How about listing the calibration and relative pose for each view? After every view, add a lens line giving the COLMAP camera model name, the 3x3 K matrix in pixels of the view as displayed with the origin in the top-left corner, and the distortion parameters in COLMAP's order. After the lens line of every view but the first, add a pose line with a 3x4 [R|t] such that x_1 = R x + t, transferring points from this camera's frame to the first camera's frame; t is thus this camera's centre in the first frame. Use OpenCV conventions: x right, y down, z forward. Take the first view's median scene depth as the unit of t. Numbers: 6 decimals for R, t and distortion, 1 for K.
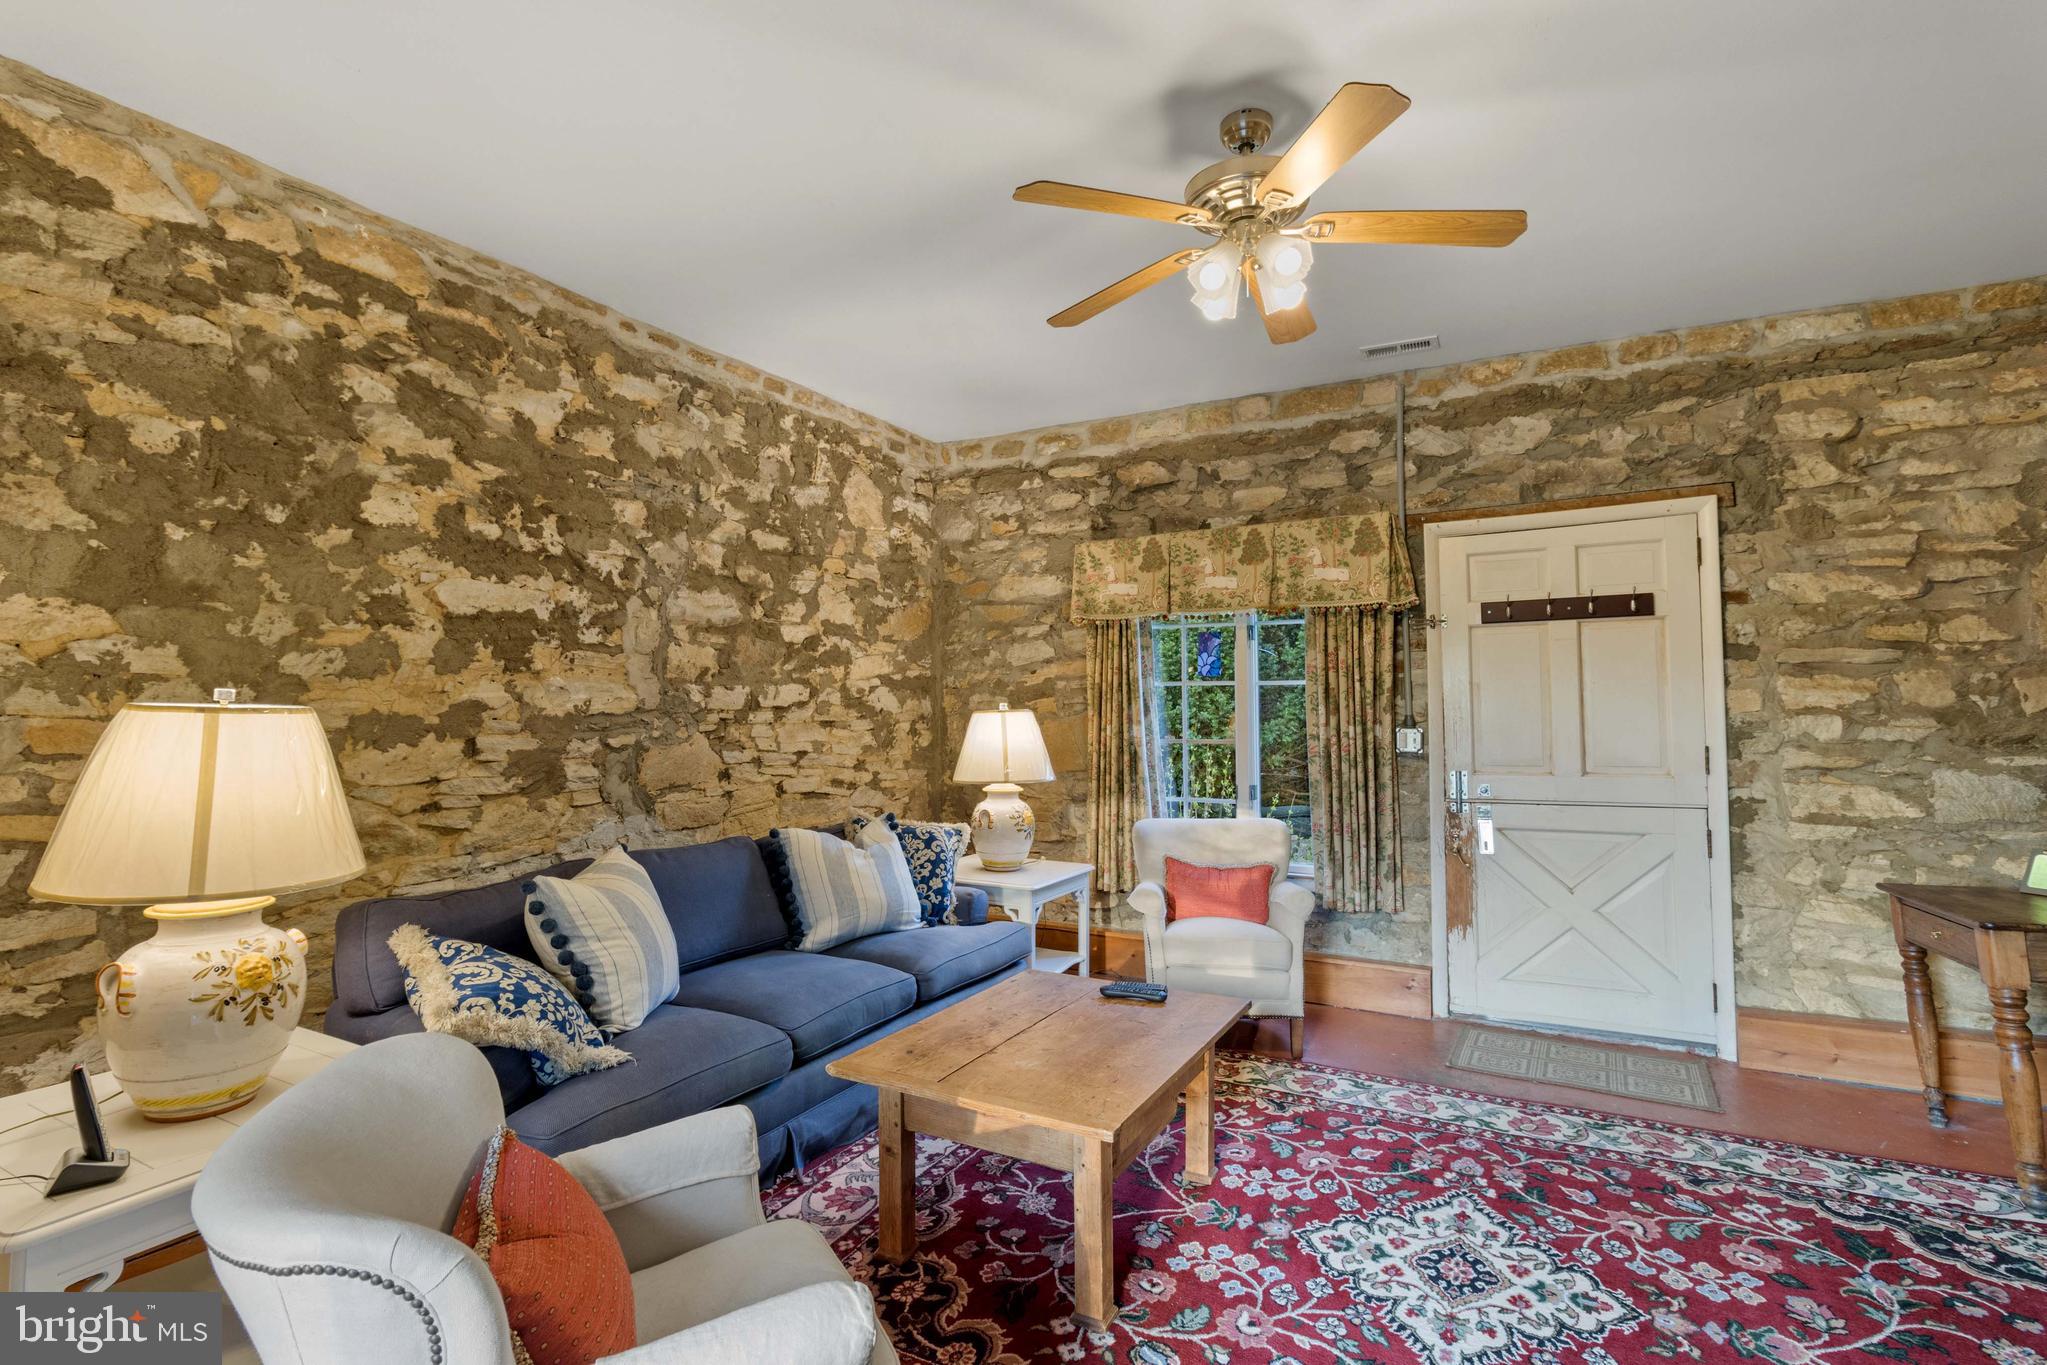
lens RADIAL K [[953.2, 0, 1020.6], [0, 953.2, 676.0], [0, 0, 1]] dist [0.003417, 0.000105]
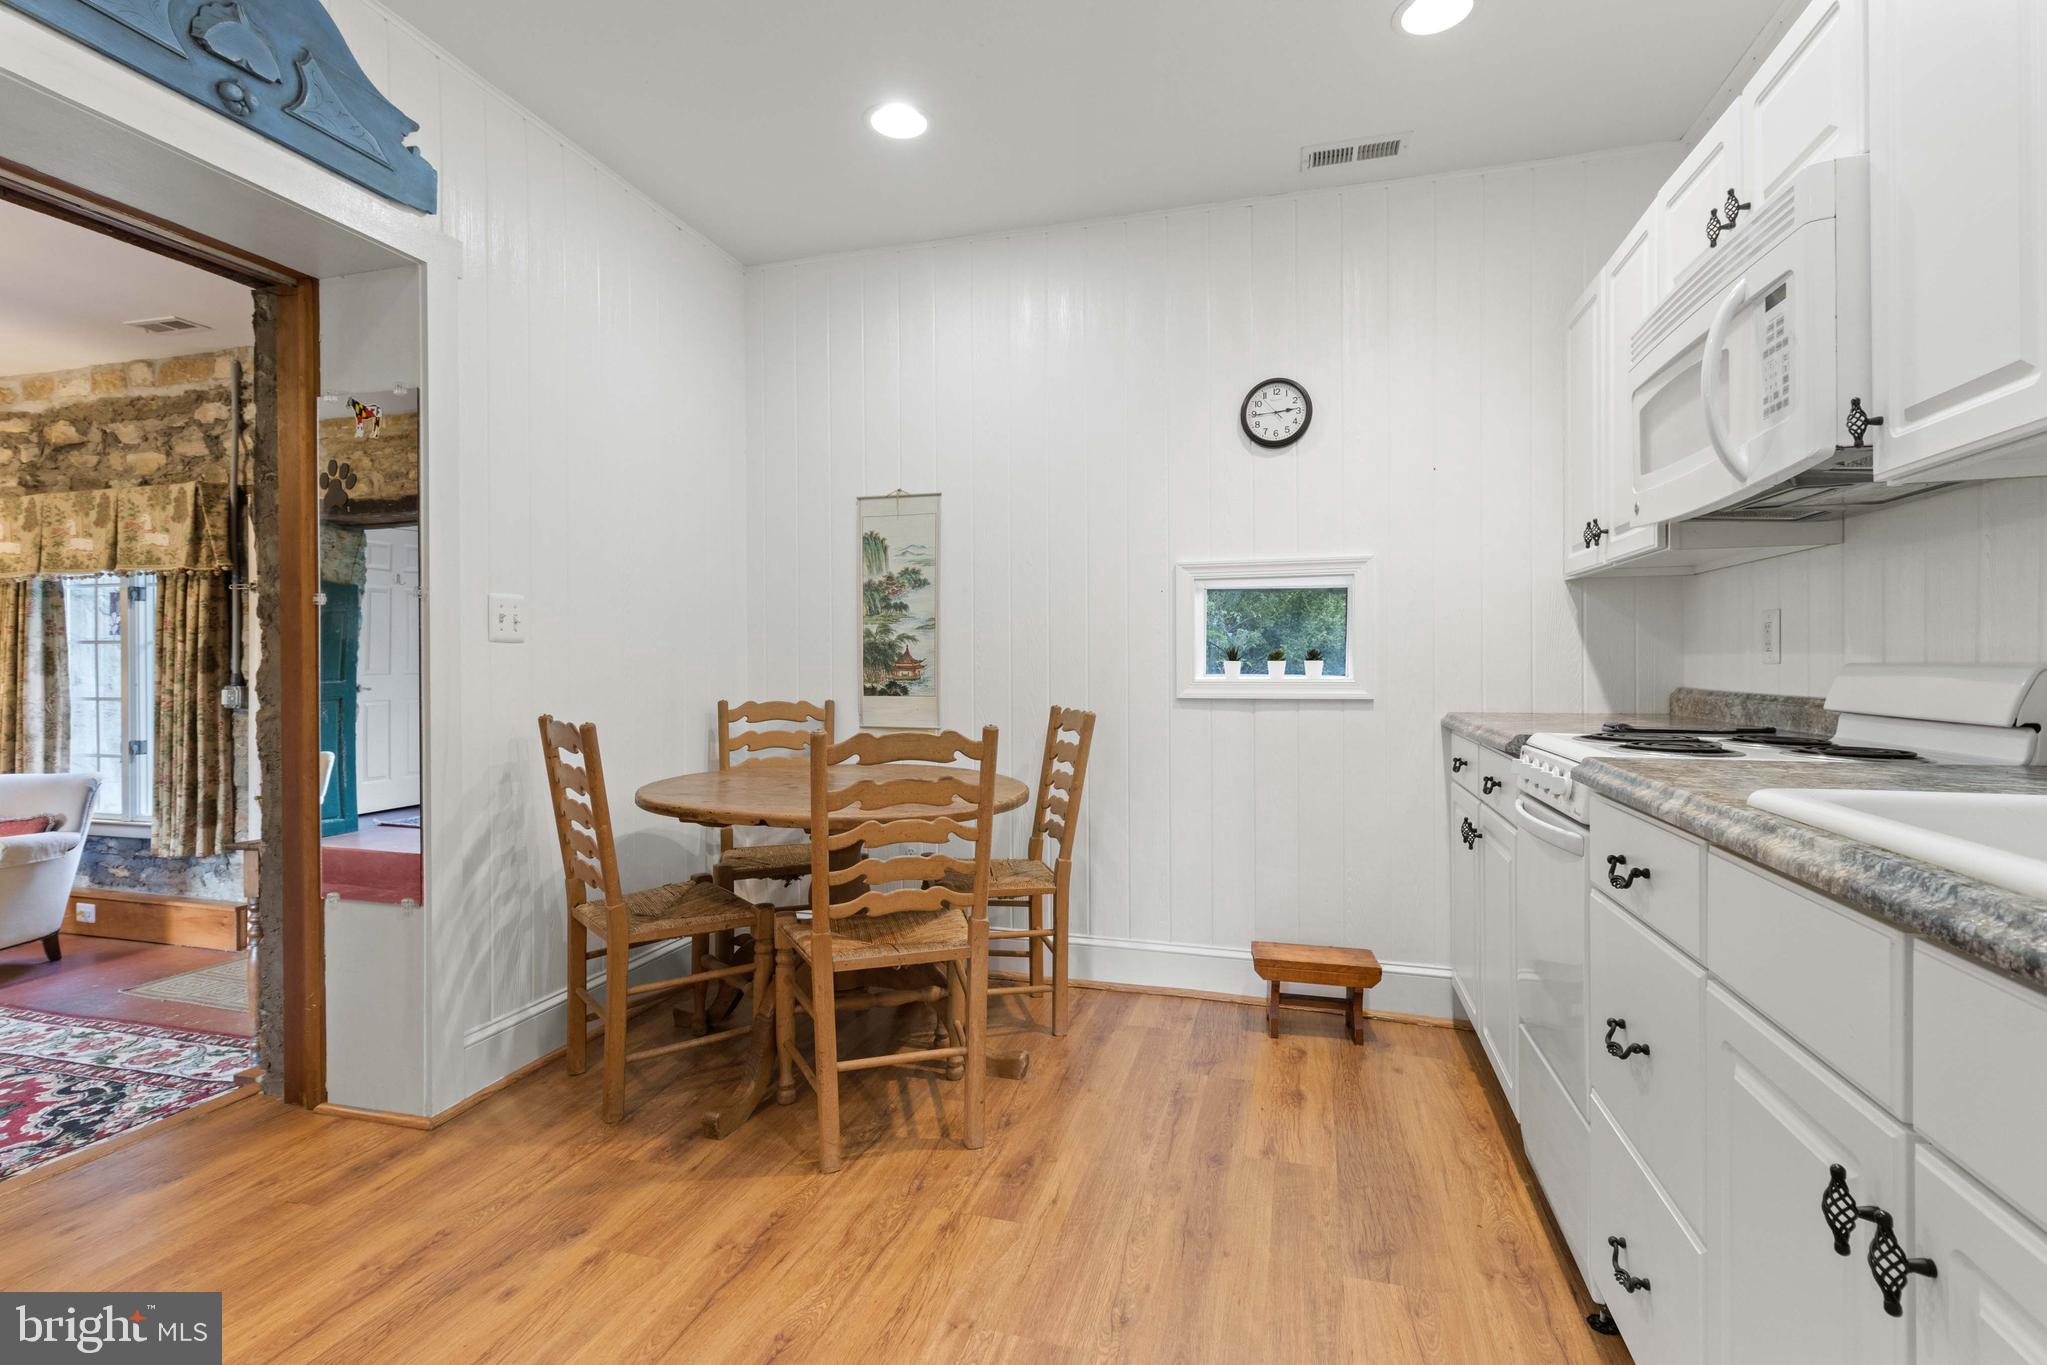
lens RADIAL K [[953.2, 0, 1028.4], [0, 953.2, 671.7], [0, 0, 1]] dist [0.003417, 0.000105]
pose [[0.977270, -0.002051, 0.211987, 1.054257], [-0.006708, 0.999153, 0.040593, -0.010538], [-0.211891, -0.041093, 0.976429, -0.239045]]
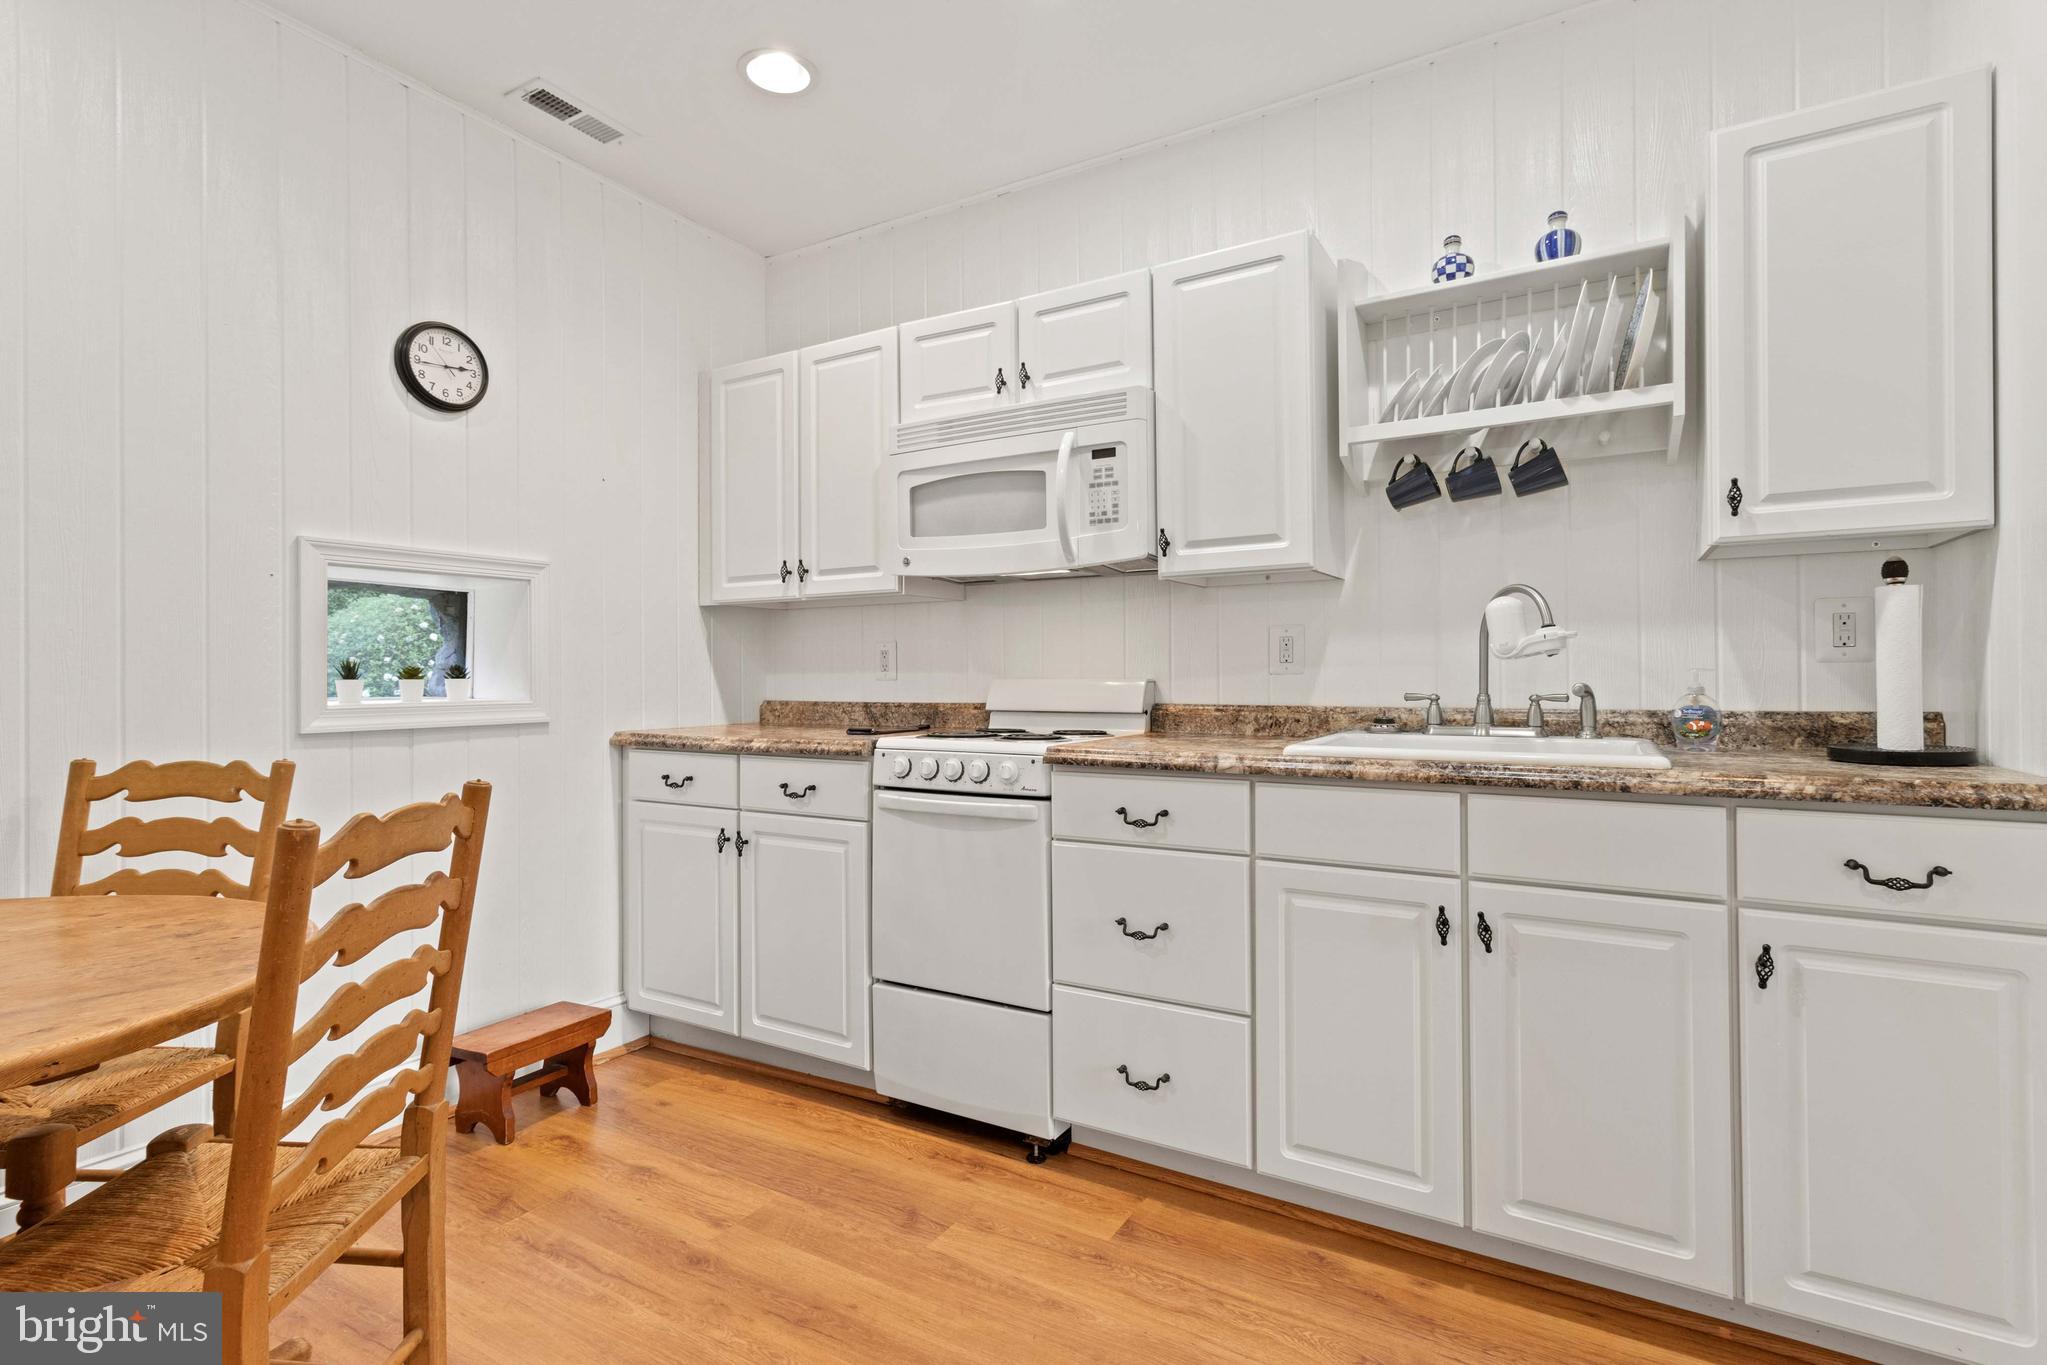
lens RADIAL K [[953.2, 0, 1010.6], [0, 953.2, 671.7], [0, 0, 1]] dist [0.003417, 0.000105]
pose [[0.057610, 0.004700, 0.998328, 0.842948], [-0.026333, 0.999648, -0.003186, -0.002547], [-0.997992, -0.026105, 0.057714, 0.049180]]
